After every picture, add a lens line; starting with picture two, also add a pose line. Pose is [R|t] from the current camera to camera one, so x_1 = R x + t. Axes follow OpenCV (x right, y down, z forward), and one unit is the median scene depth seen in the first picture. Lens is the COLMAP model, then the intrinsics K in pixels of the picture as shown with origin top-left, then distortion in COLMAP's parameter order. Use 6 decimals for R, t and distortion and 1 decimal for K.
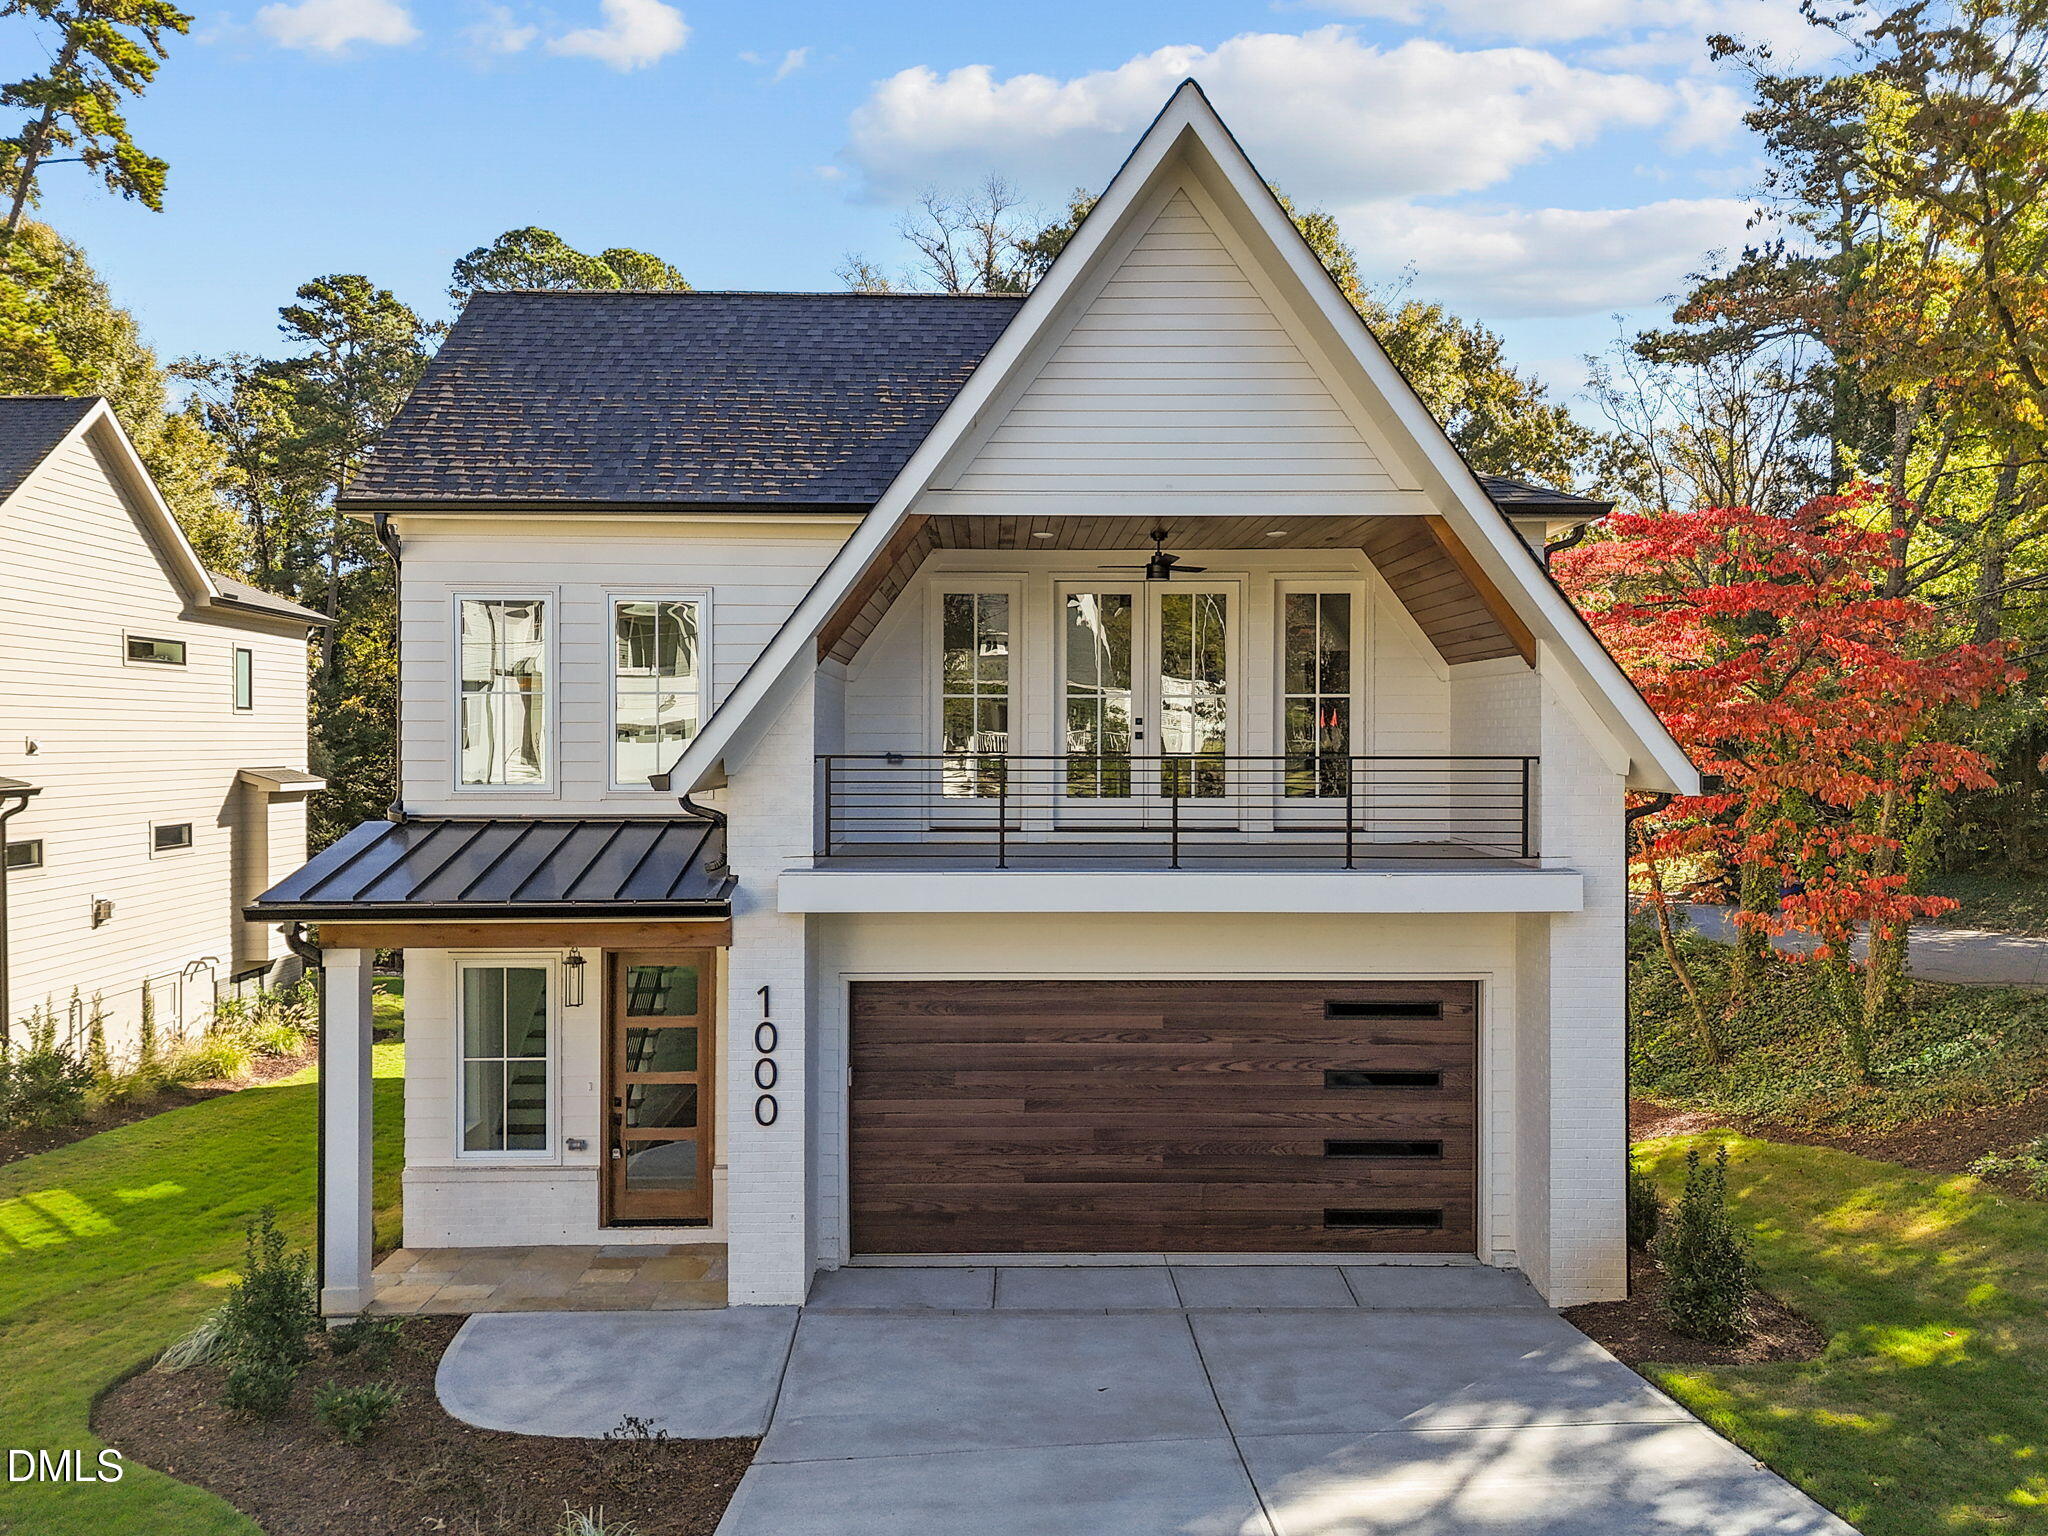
lens RADIAL K [[1343.7, 0, 1020.3], [0, 1343.7, 767.6], [0, 0, 1]] dist [0.012465, 0.001356]
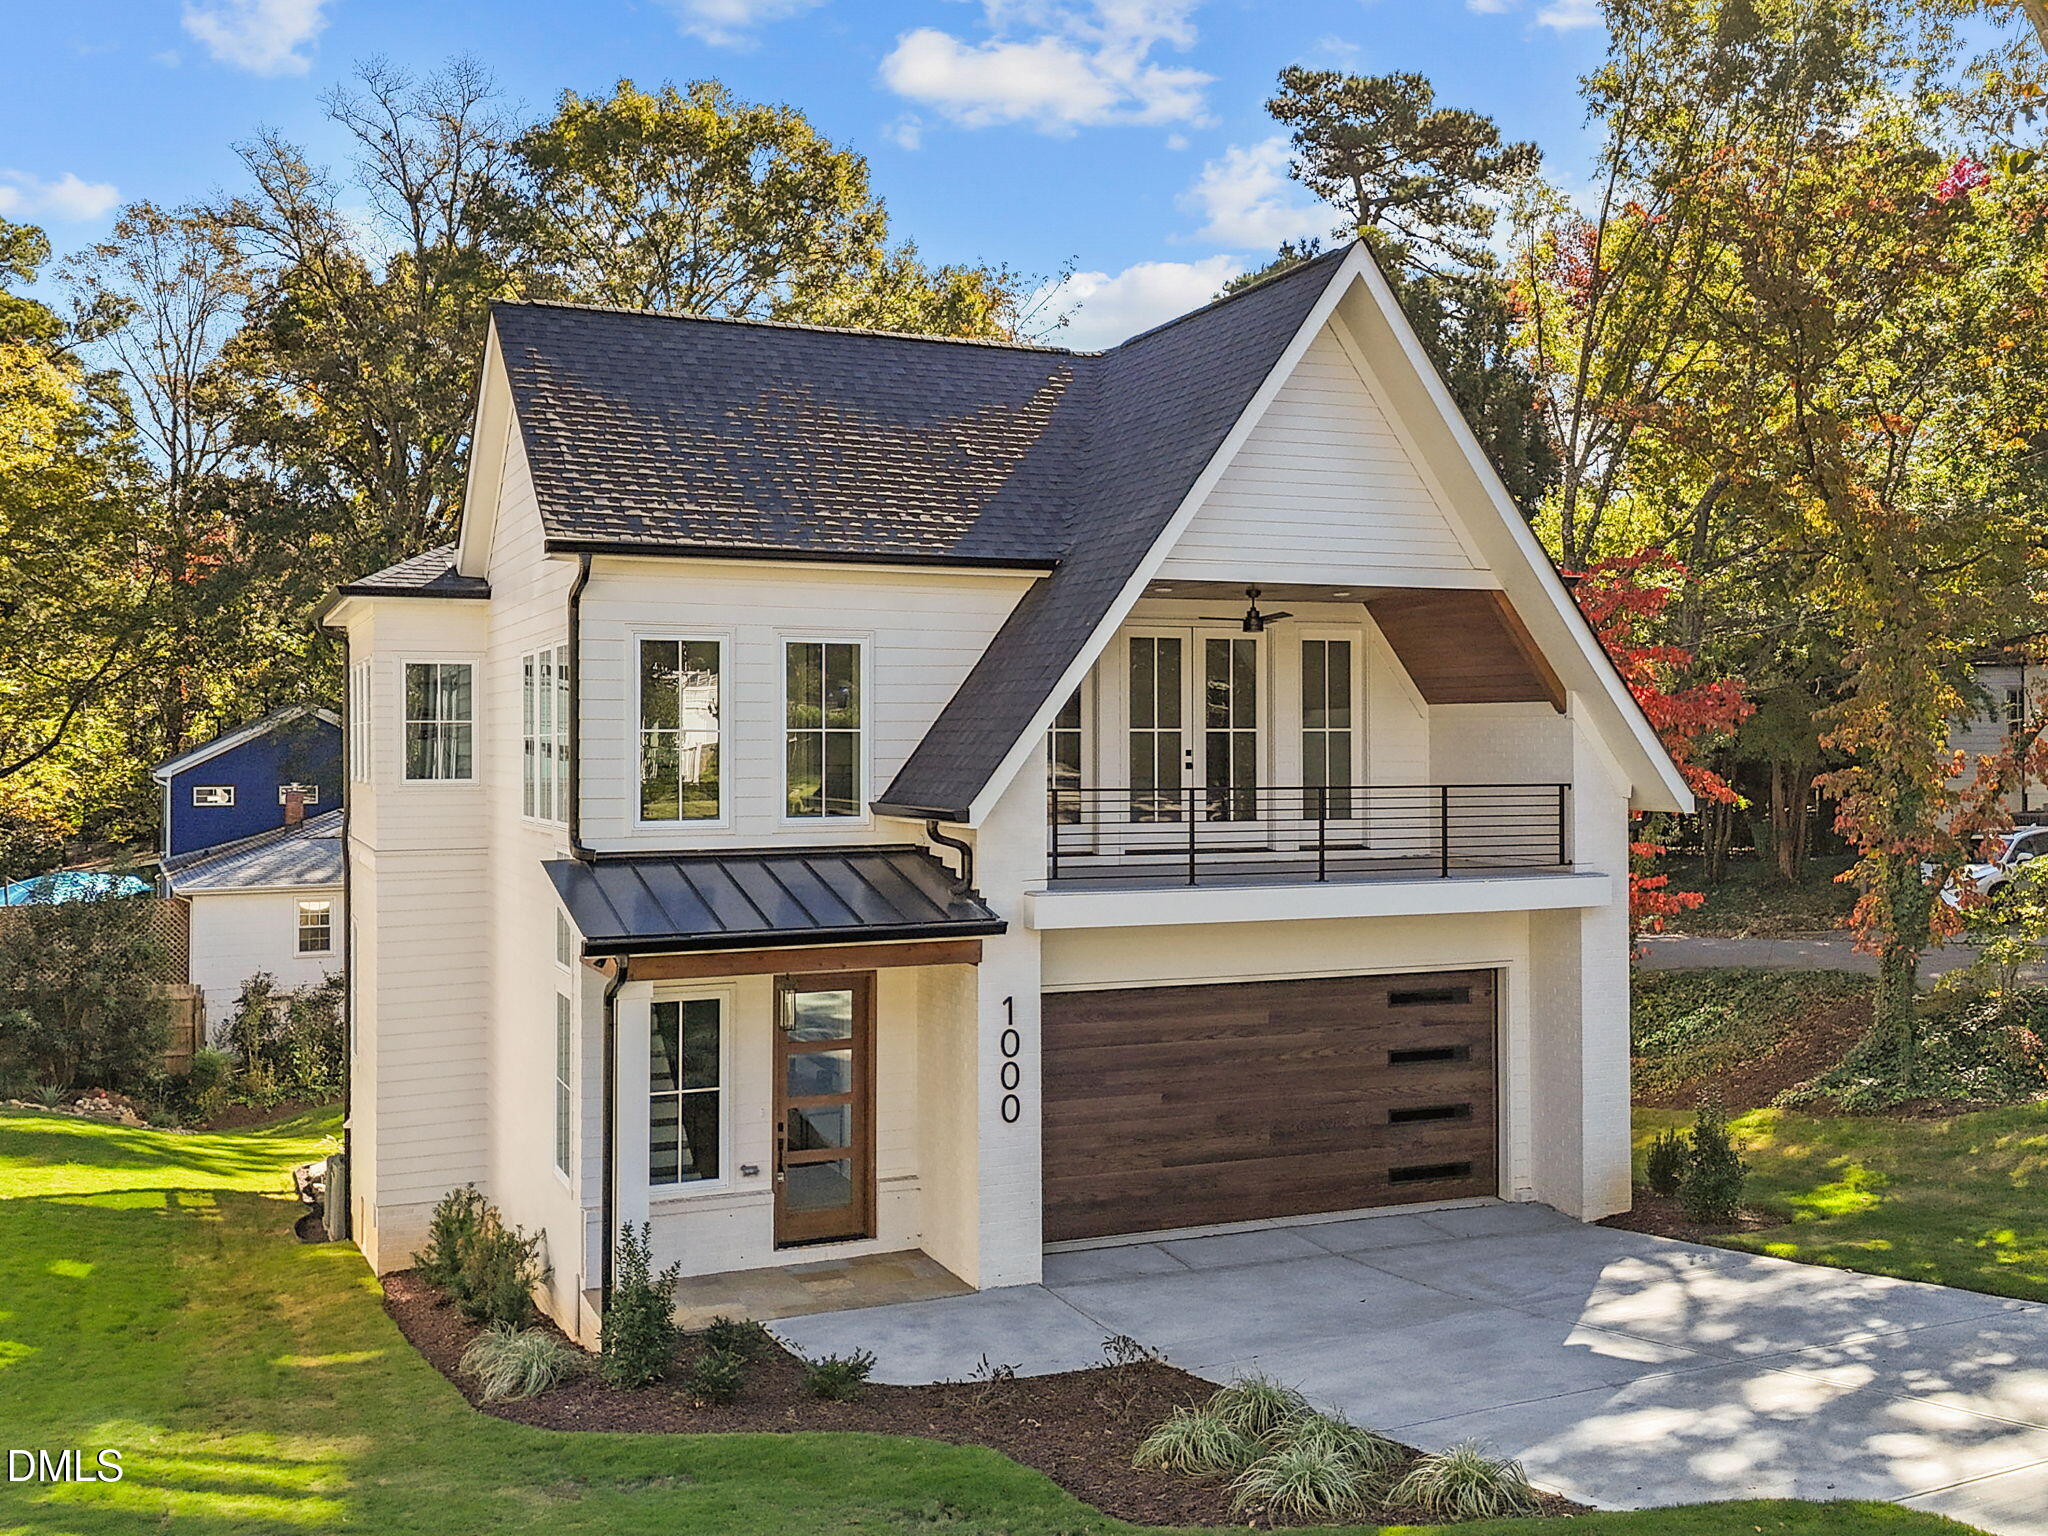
lens RADIAL K [[1592.2, 0, 1023.9], [0, 1592.2, 763.5], [0, 0, 1]] dist [0.017185, 0.002769]
pose [[0.943347, -0.003831, 0.331785, -0.540124], [0.008824, 0.999869, -0.013541, -0.010670], [-0.331690, 0.015702, 0.943258, -0.216587]]
